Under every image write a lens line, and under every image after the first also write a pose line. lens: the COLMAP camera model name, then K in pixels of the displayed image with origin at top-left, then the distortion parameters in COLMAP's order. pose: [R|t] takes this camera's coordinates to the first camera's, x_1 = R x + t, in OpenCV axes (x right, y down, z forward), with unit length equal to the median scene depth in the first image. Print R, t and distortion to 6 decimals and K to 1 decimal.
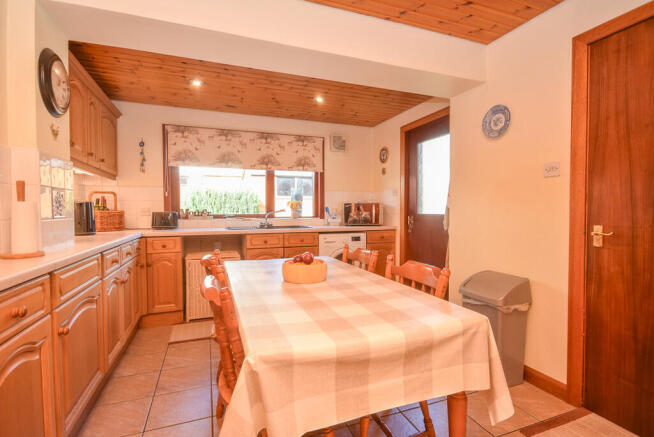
lens RADIAL K [[244.1, 0, 327.0], [0, 244.1, 218.5], [0, 0, 1]] dist [-0.000022, 0.000015]
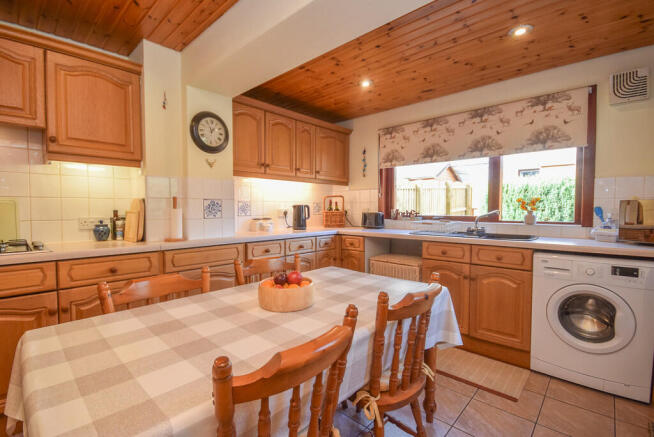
lens RADIAL K [[285.9, 0, 318.9], [0, 285.9, 218.9], [0, 0, 1]] dist [-0.018706, -0.000138]
pose [[0.510240, 0.035749, -0.859289, 0.268524], [-0.027235, 0.999306, 0.025402, -0.021943], [0.859601, 0.010442, 0.510860, 0.140935]]
